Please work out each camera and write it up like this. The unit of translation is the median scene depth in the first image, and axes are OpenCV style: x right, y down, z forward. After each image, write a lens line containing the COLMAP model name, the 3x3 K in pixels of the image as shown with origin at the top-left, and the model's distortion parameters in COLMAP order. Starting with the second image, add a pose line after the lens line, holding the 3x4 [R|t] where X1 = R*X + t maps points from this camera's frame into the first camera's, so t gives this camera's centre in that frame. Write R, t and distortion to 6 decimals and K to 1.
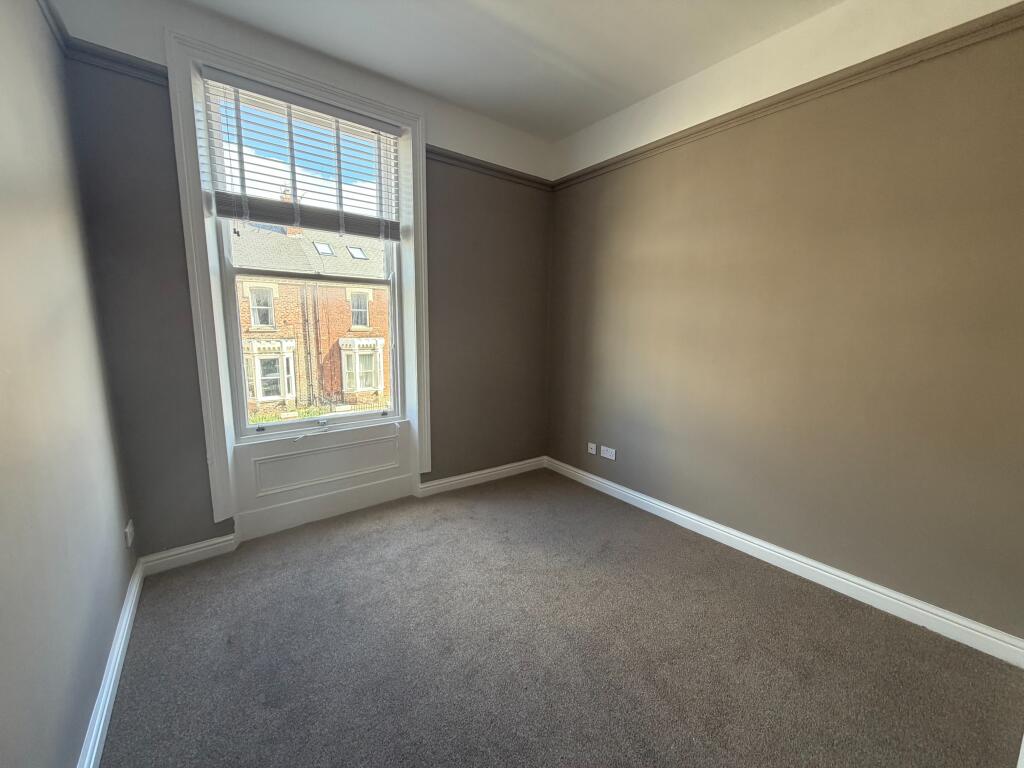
lens RADIAL K [[409.4, 0, 508.5], [0, 409.4, 389.7], [0, 0, 1]] dist [-0.001675, -0.000307]
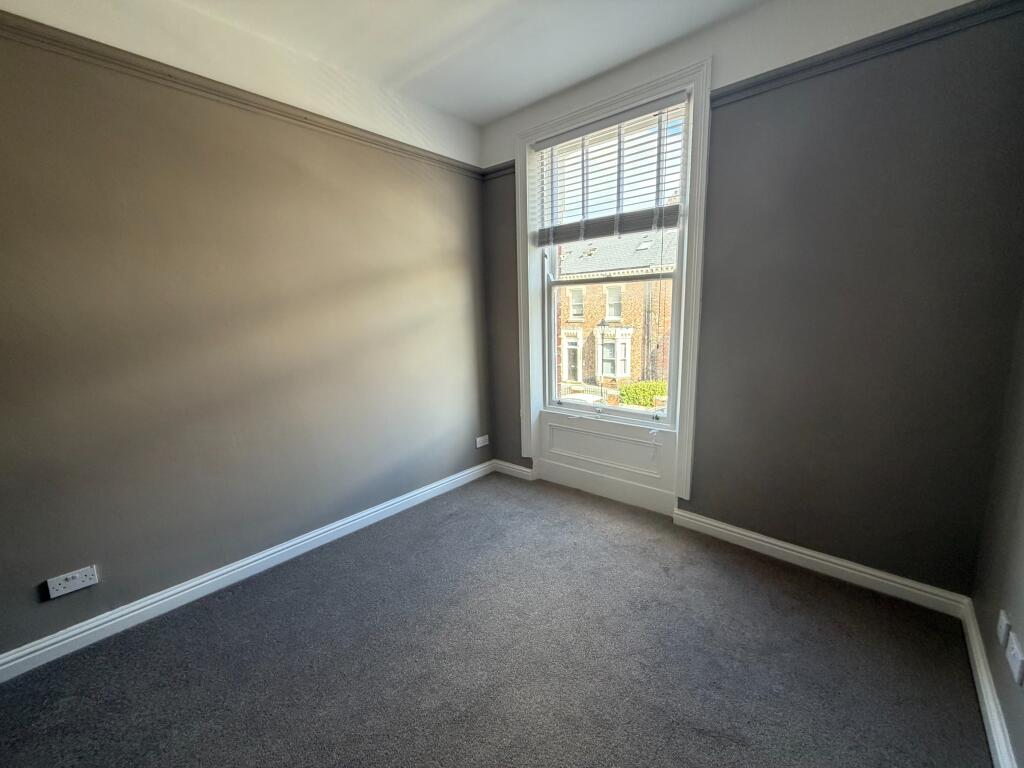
lens RADIAL K [[409.4, 0, 510.8], [0, 409.4, 391.1], [0, 0, 1]] dist [-0.001675, -0.000307]
pose [[0.197526, 0.165398, -0.966244, 0.598039], [-0.135171, 0.980844, 0.140265, -0.099979], [0.970934, 0.102903, 0.216099, 0.538092]]
